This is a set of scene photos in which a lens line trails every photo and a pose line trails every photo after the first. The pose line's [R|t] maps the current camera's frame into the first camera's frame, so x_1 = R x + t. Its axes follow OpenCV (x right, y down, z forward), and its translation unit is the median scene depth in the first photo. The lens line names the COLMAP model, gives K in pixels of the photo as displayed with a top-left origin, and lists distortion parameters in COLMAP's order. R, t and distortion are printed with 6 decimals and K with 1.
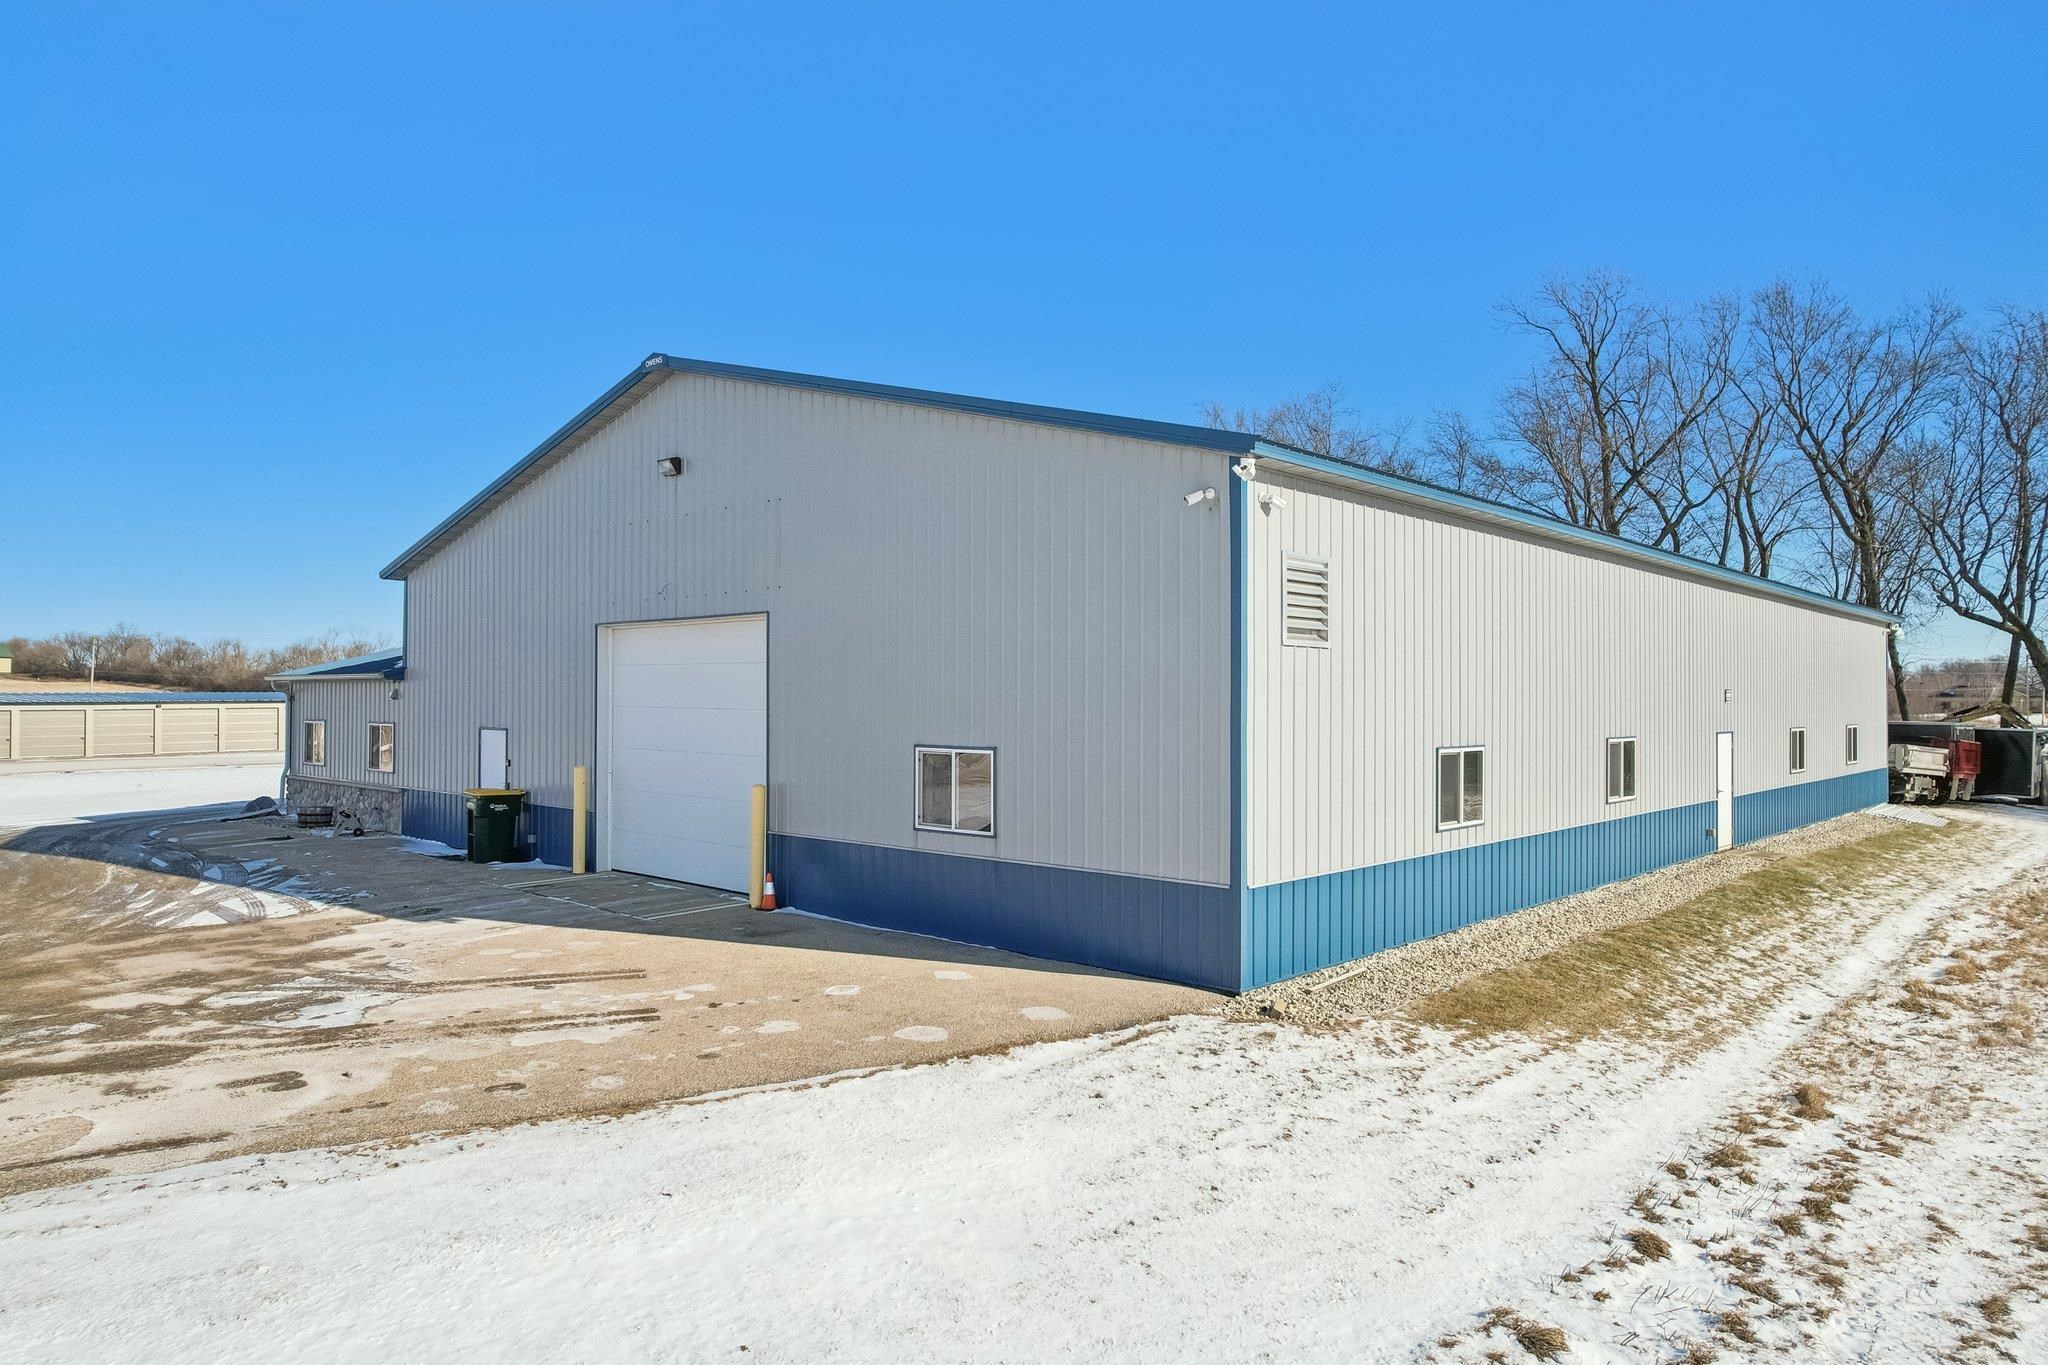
lens RADIAL K [[1323.8, 0, 1041.3], [0, 1323.8, 670.5], [0, 0, 1]] dist [-0.081545, 0.086959]
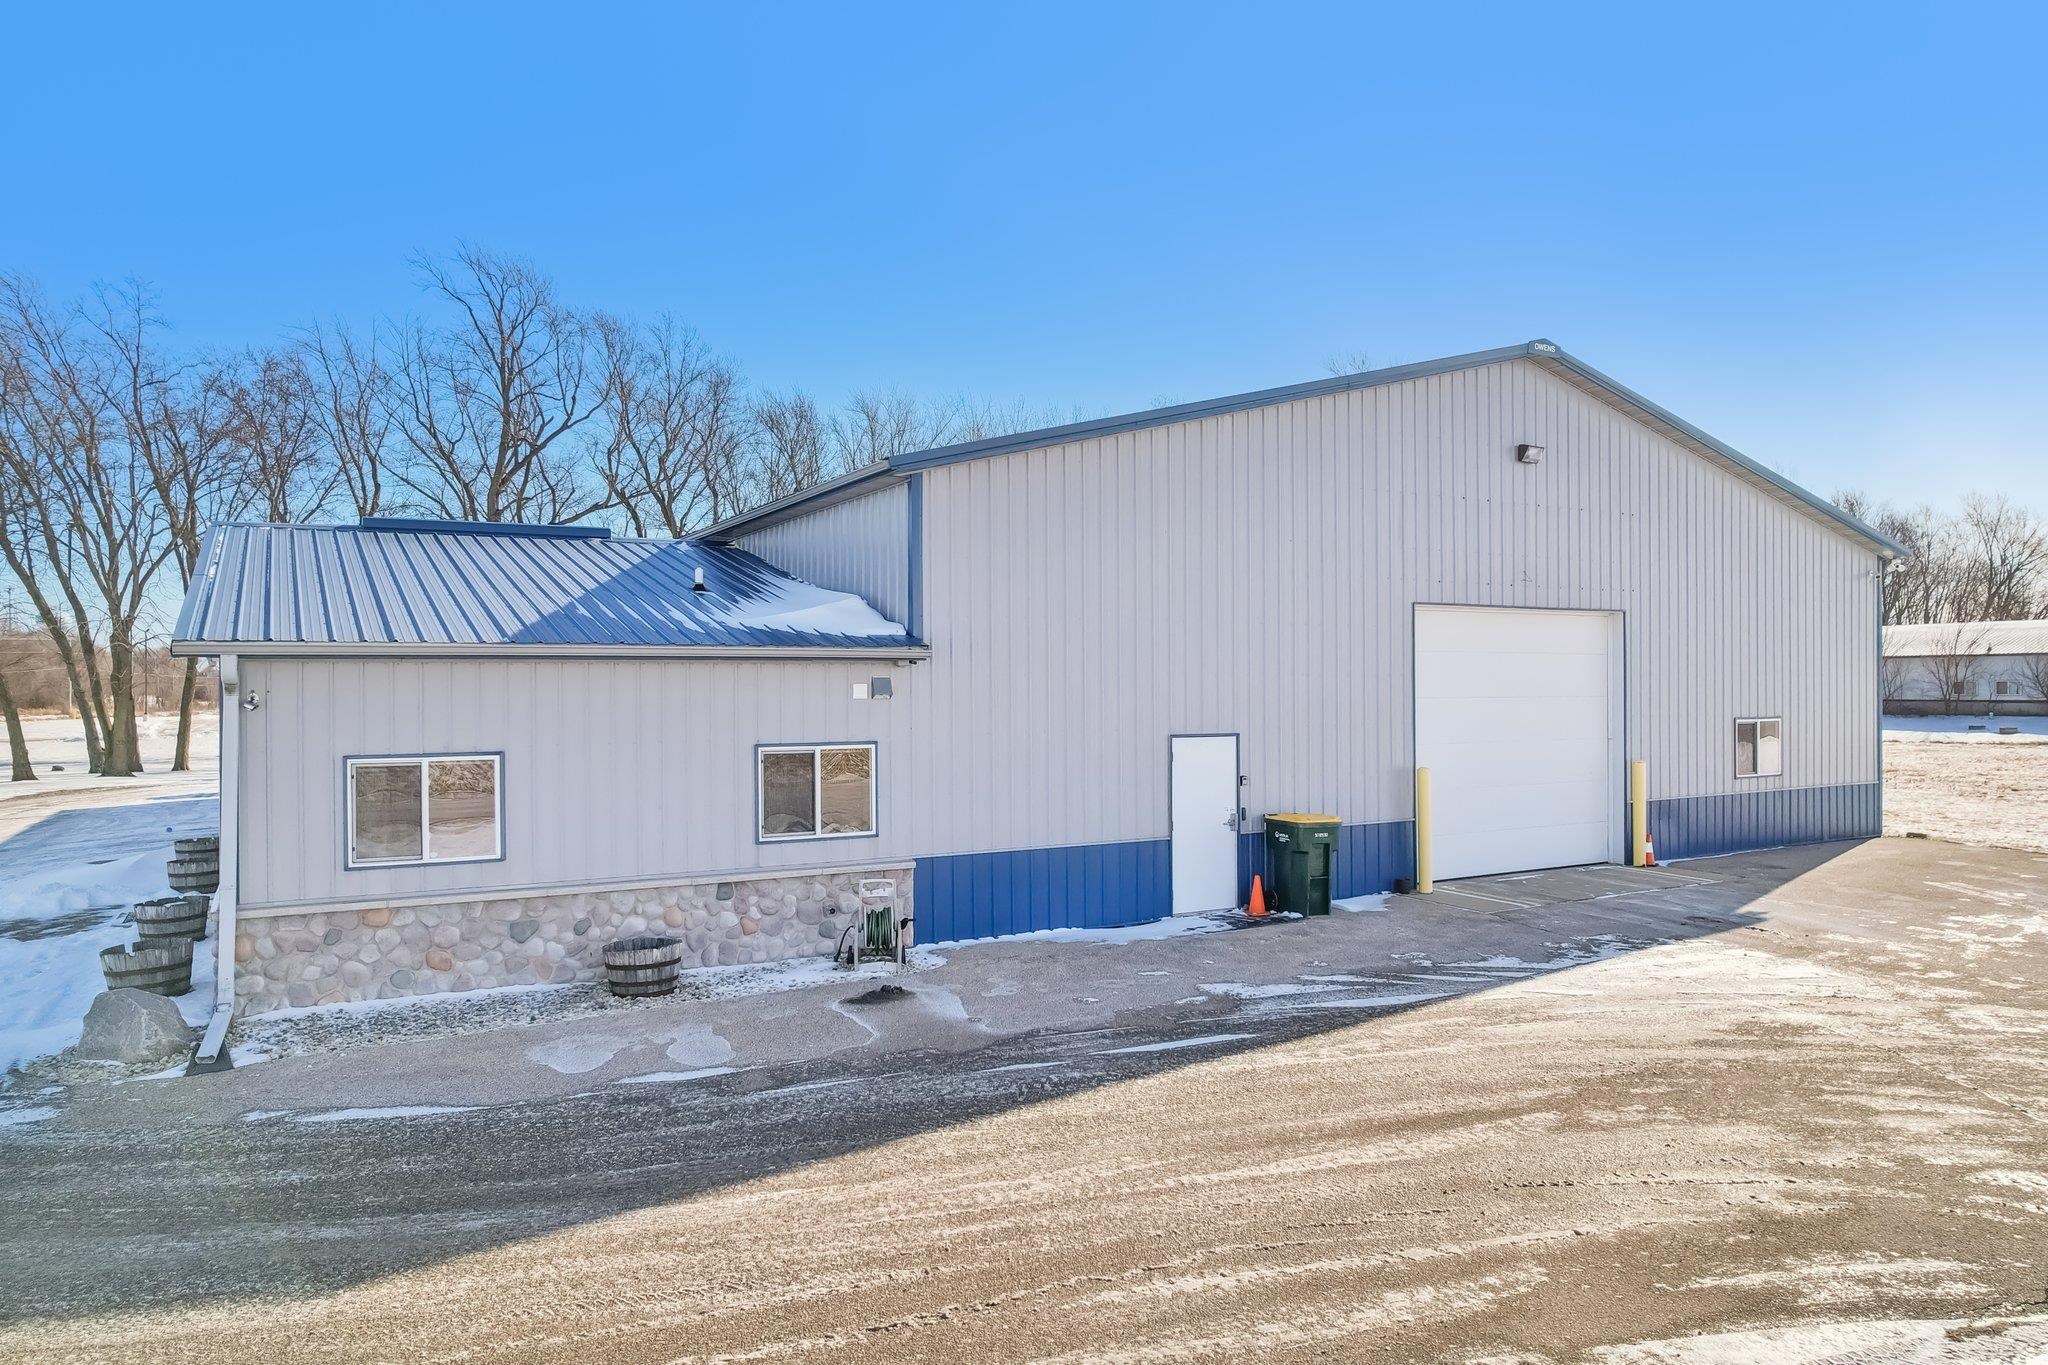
lens RADIAL K [[1288.0, 0, 1022.3], [0, 1288.0, 676.3], [0, 0, 1]] dist [-0.069969, 0.070499]
pose [[0.323857, -0.011214, 0.946040, -2.098863], [-0.023902, 0.999514, 0.020030, 0.004125], [-0.945804, -0.029099, 0.323432, 1.658987]]
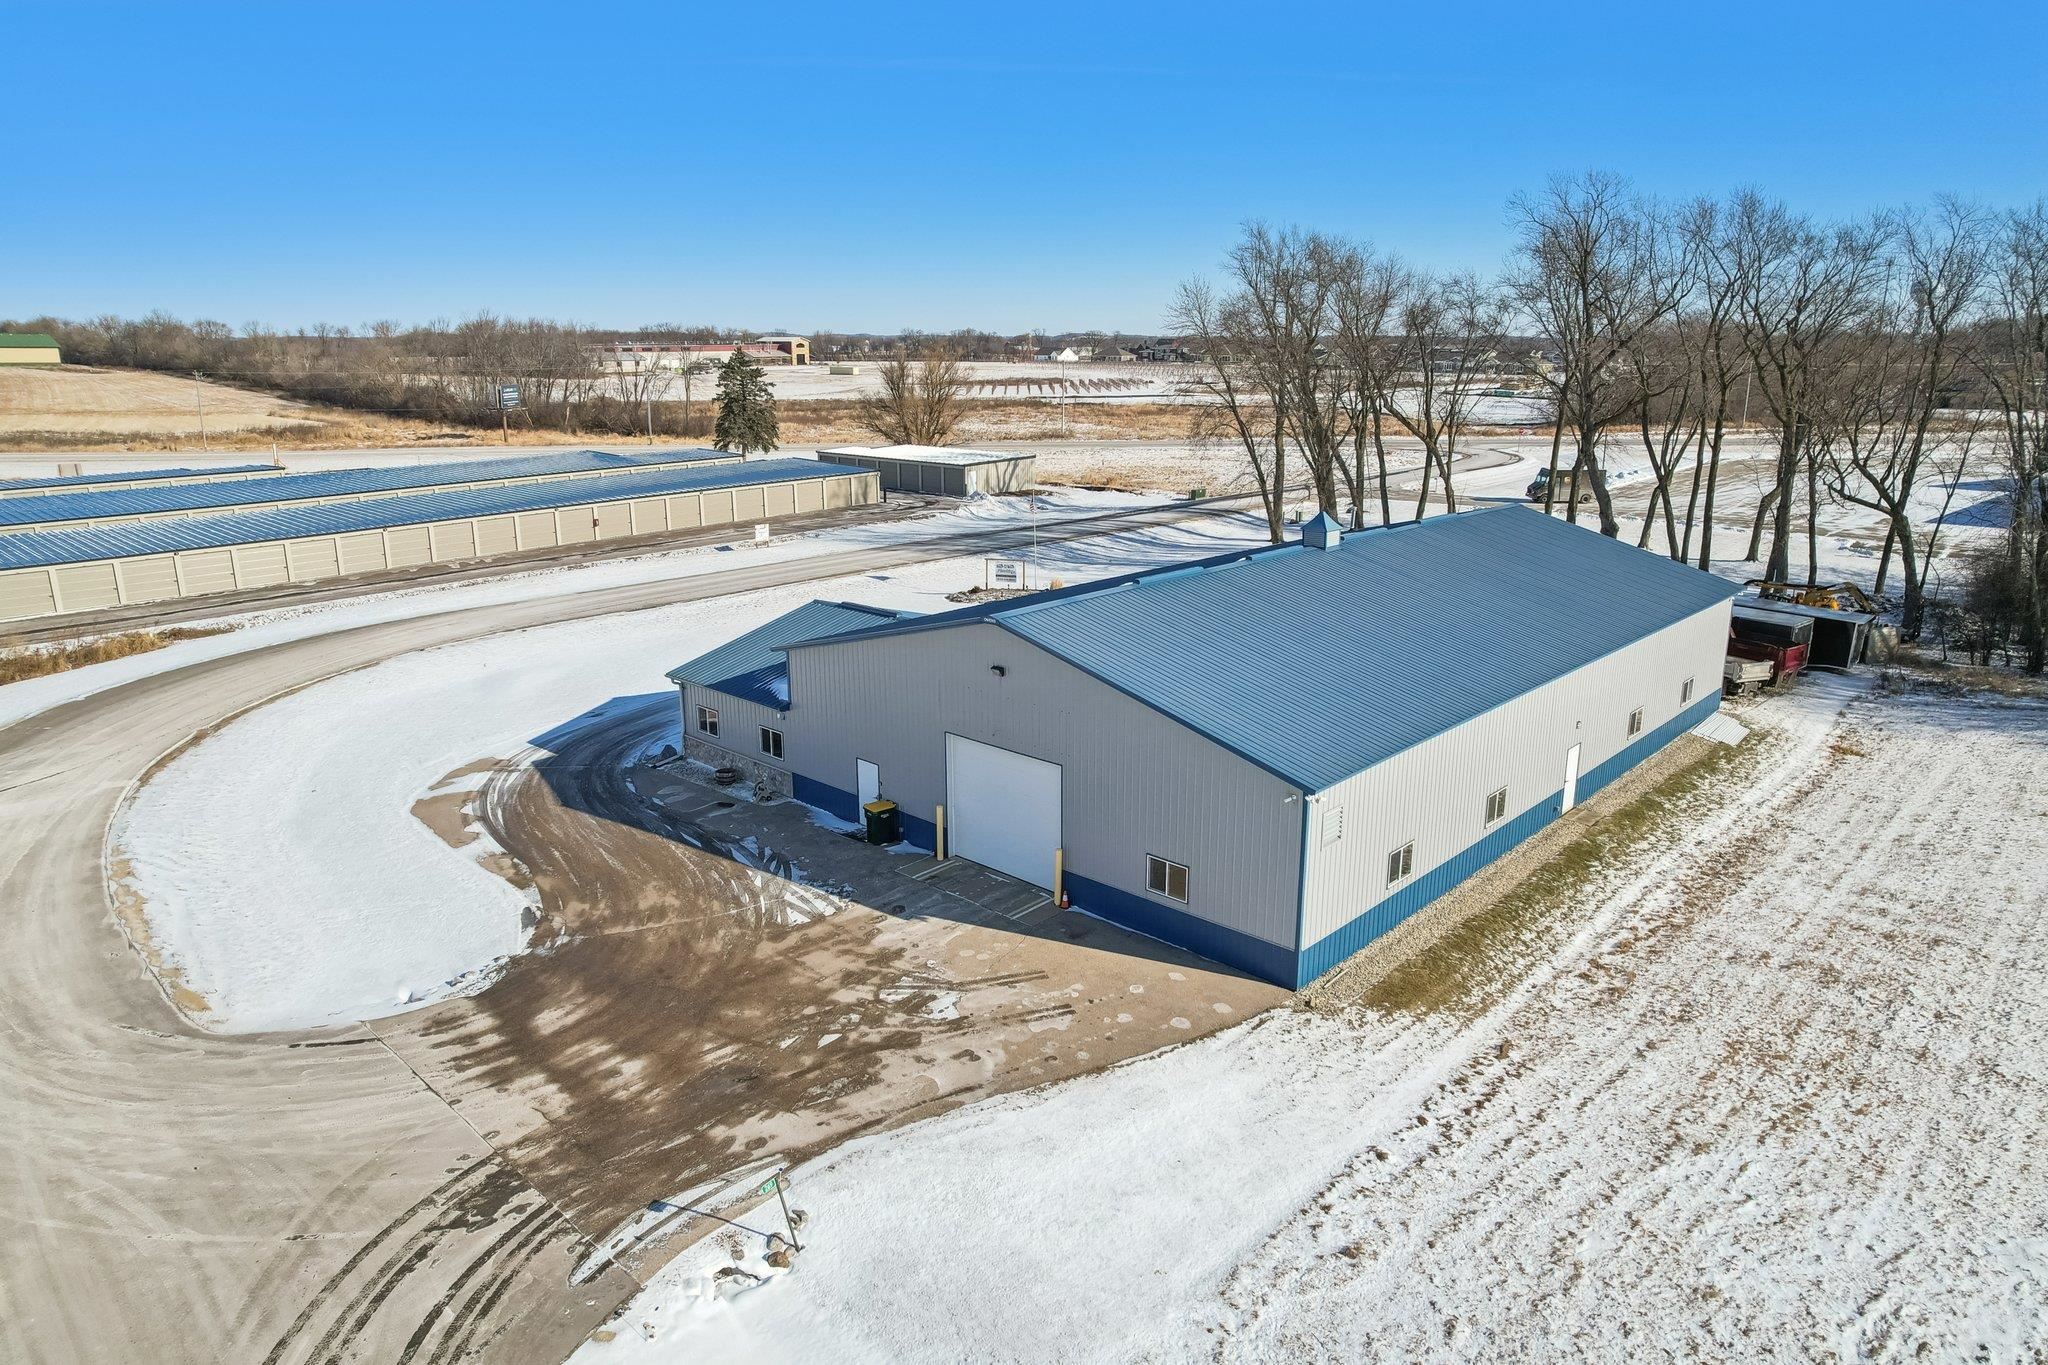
lens RADIAL K [[1323.8, 0, 1041.3], [0, 1323.8, 670.5], [0, 0, 1]] dist [-0.081545, 0.086959]
pose [[0.999956, -0.002111, -0.009161, -0.319445], [0.004500, 0.963034, 0.269343, -1.047905], [0.008254, -0.269373, 0.963001, -1.283523]]
